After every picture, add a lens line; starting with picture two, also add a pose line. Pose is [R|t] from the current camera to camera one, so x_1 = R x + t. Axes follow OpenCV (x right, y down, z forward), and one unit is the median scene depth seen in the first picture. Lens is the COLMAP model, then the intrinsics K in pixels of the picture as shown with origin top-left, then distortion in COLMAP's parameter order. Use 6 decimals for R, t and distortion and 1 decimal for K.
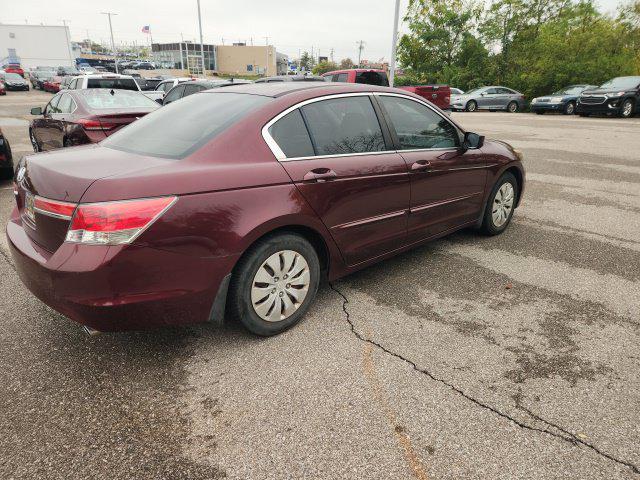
lens RADIAL K [[425.5, 0, 315.9], [0, 425.5, 244.4], [0, 0, 1]] dist [0.062461, -0.049625]
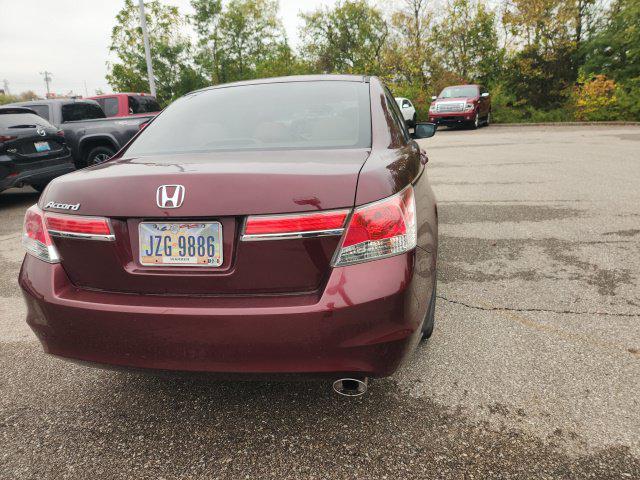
lens RADIAL K [[425.5, 0, 315.5], [0, 425.5, 243.3], [0, 0, 1]] dist [0.062461, -0.049625]
pose [[0.804858, -0.211372, 0.554549, -0.090394], [0.248860, 0.968507, 0.007968, -0.005259], [-0.538769, 0.131592, 0.832113, 0.040208]]
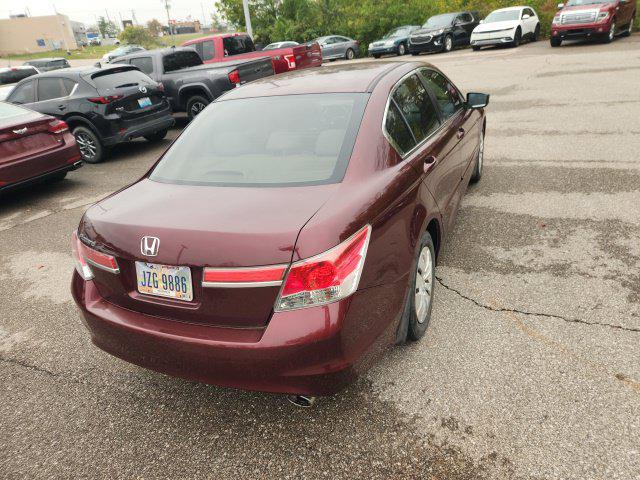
lens RADIAL K [[425.5, 0, 324.5], [0, 425.5, 234.5], [0, 0, 1]] dist [0.062461, -0.049625]
pose [[0.910994, -0.260975, 0.319346, -0.066139], [0.239283, 0.965133, 0.106124, -0.019826], [-0.335907, -0.020265, 0.941677, 0.018030]]
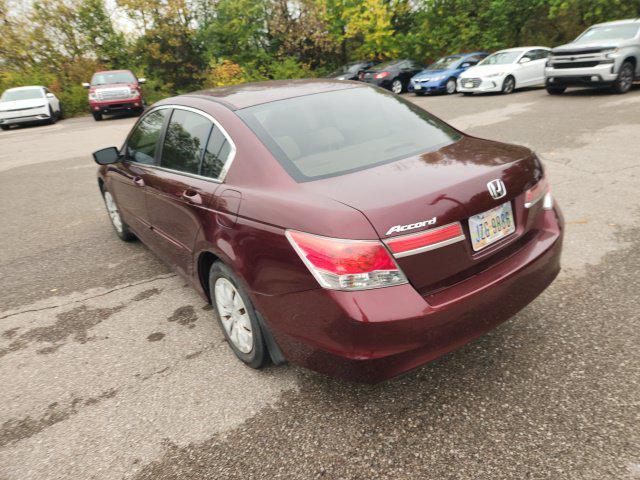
lens RADIAL K [[425.5, 0, 321.0], [0, 425.5, 237.8], [0, 0, 1]] dist [0.062461, -0.049625]
pose [[0.093609, -0.385177, 0.918083, -0.154236], [0.429122, 0.847690, 0.311890, -0.049580], [-0.898383, 0.364774, 0.244639, 0.118041]]
